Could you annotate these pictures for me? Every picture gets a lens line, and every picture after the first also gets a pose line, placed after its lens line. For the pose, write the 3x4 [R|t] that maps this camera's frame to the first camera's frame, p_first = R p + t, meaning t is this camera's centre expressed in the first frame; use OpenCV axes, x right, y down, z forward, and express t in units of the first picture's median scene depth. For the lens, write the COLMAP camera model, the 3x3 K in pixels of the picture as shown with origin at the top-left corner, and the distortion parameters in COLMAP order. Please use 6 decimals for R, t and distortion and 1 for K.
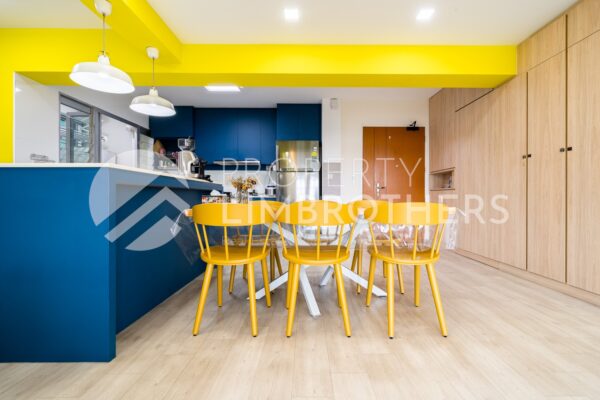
lens RADIAL K [[281.1, 0, 316.1], [0, 281.1, 198.5], [0, 0, 1]] dist [-0.002157, -0.000379]
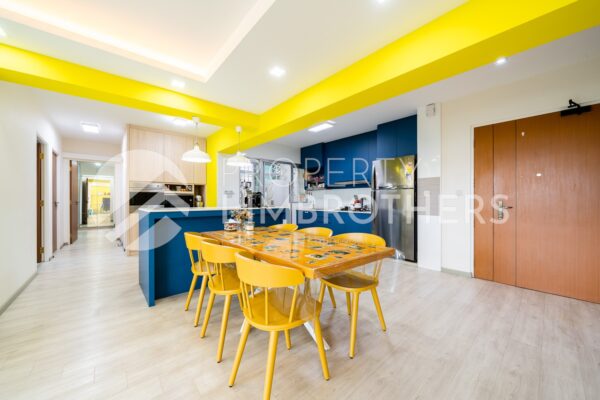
lens RADIAL K [[229.0, 0, 293.0], [0, 229.0, 200.2], [0, 0, 1]] dist [-0.002945, -0.000170]
pose [[0.625701, 0.000961, -0.780063, 0.378559], [0.000271, 0.999999, 0.001449, -0.062878], [0.780063, -0.001118, 0.625700, 0.237647]]
